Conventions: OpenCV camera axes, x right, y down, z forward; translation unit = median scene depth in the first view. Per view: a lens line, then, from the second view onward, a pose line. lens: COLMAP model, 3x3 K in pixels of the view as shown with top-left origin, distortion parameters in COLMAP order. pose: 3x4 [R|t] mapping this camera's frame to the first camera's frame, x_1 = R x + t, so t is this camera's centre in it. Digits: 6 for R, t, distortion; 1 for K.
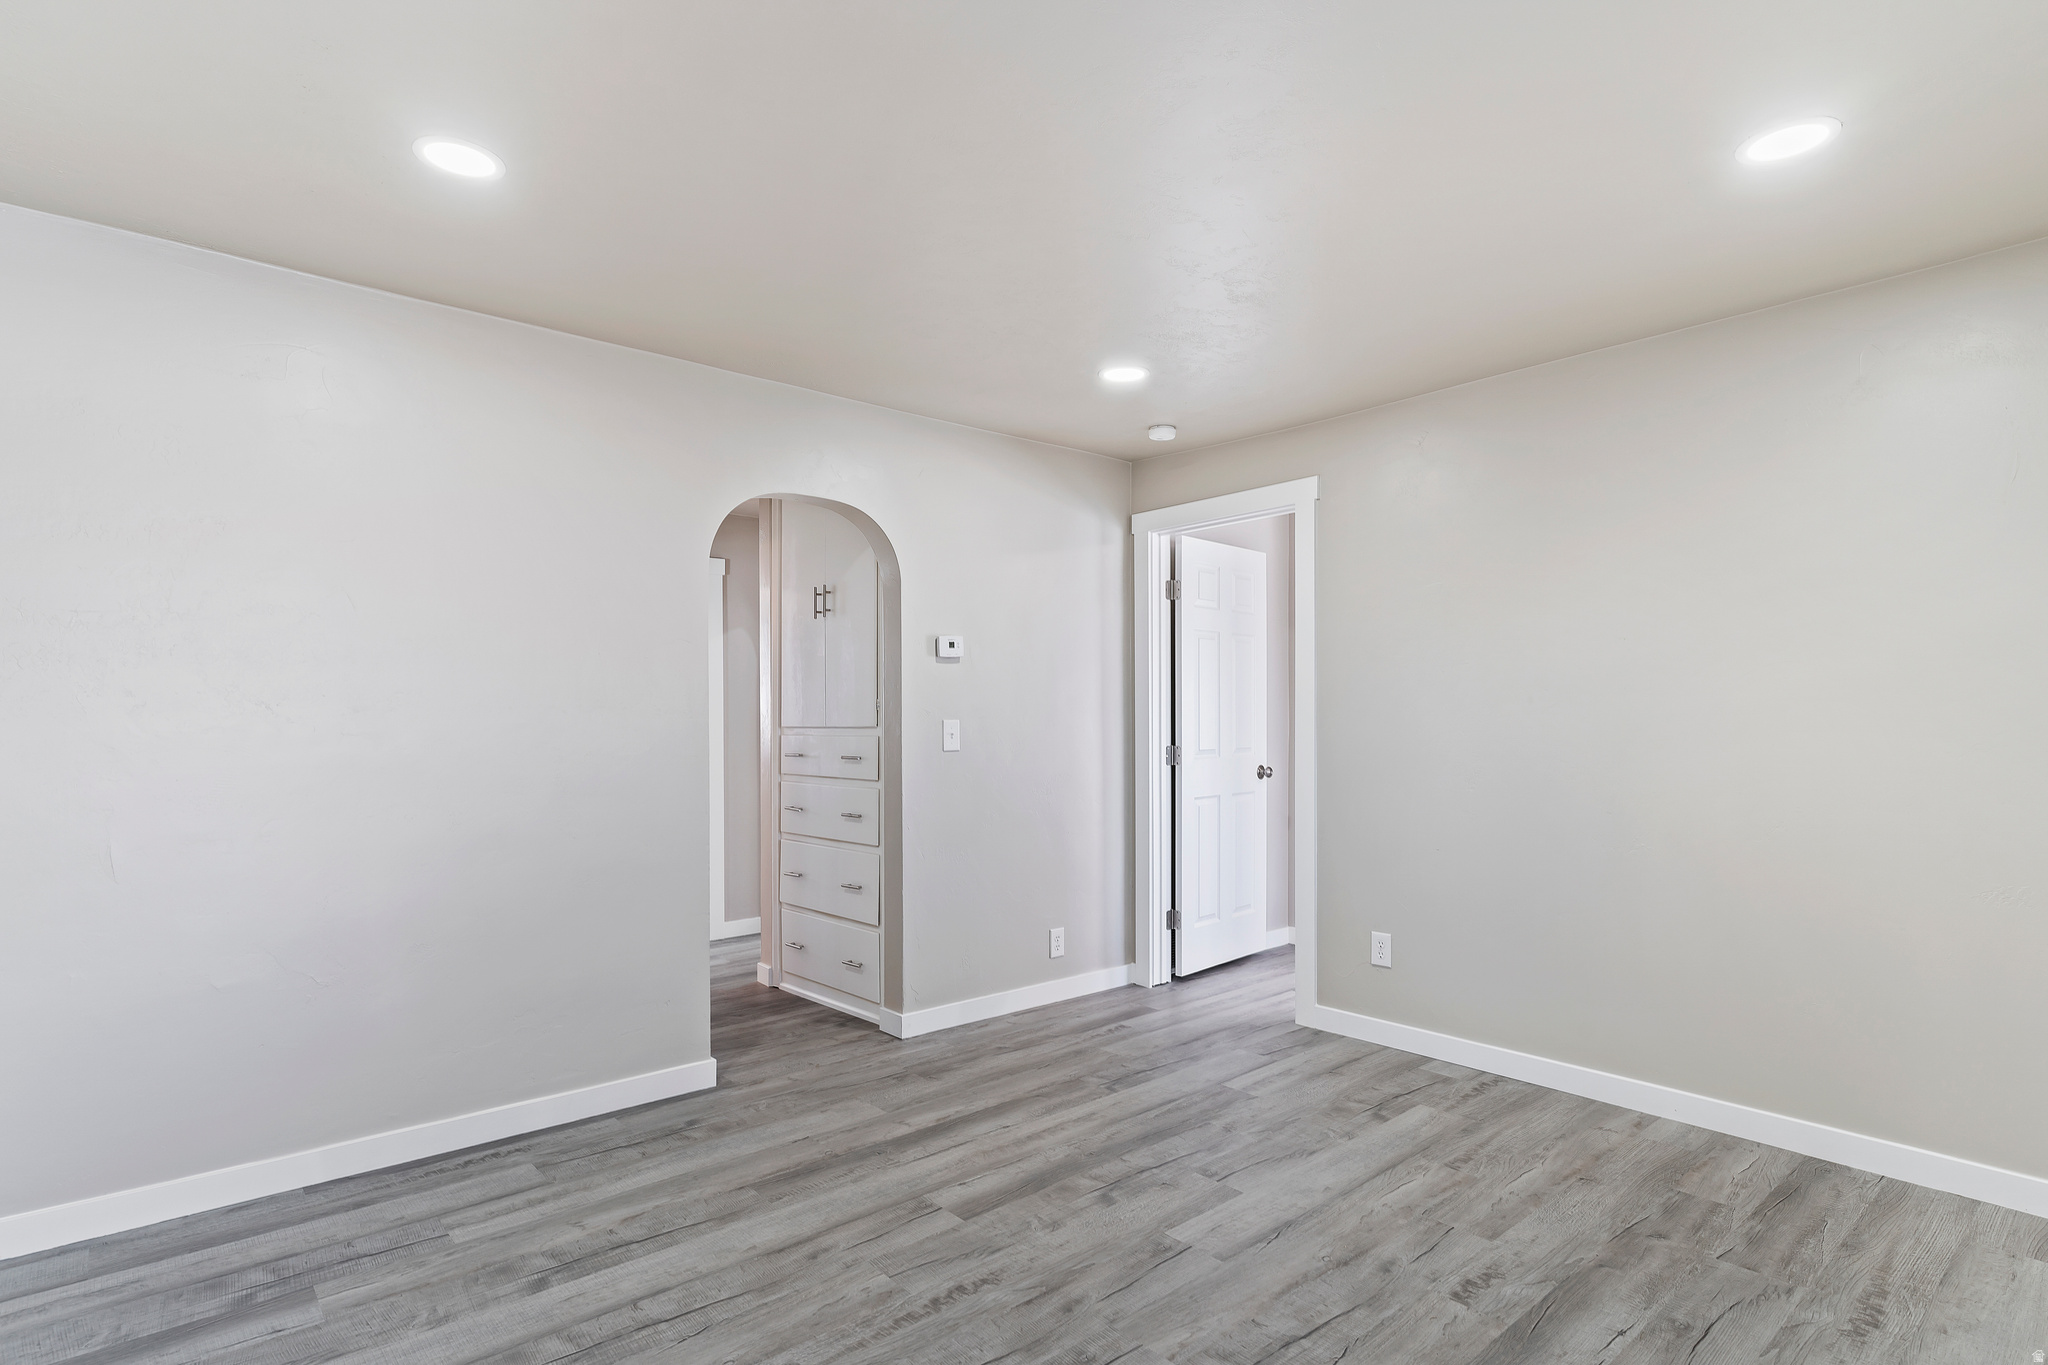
lens RADIAL K [[1028.5, 0, 1016.5], [0, 1028.5, 670.1], [0, 0, 1]] dist [0.001524, 0.001161]
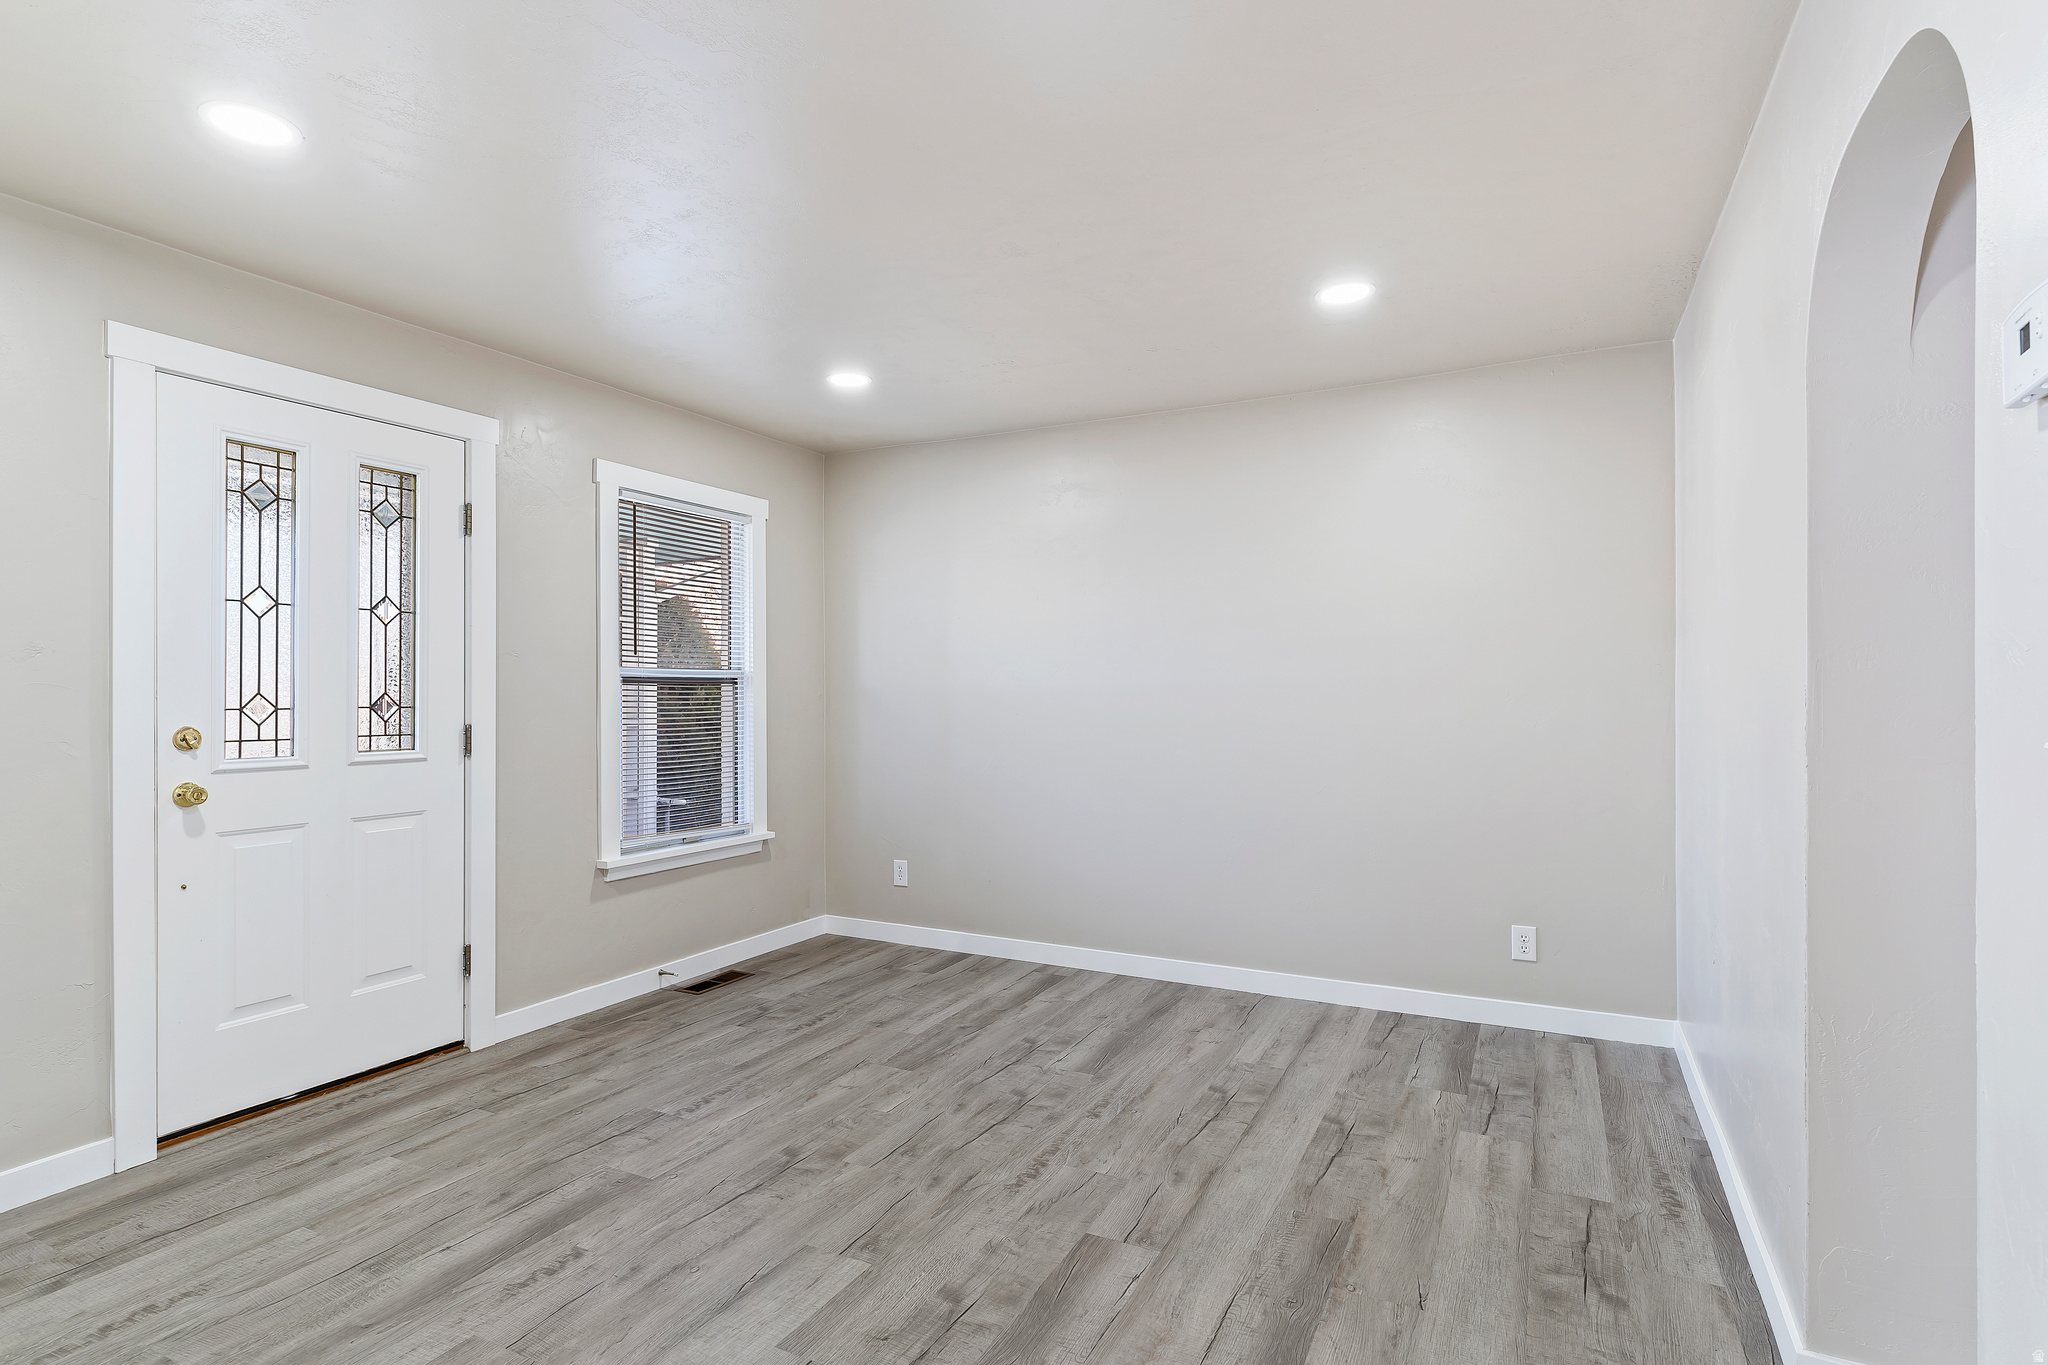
lens RADIAL K [[1028.5, 0, 1022.8], [0, 1028.5, 692.4], [0, 0, 1]] dist [0.001524, 0.001161]
pose [[-0.924667, 0.008930, -0.380672, 0.315020], [0.026683, 0.998787, -0.041386, 0.079159], [0.379841, -0.048426, -0.923784, 1.673081]]
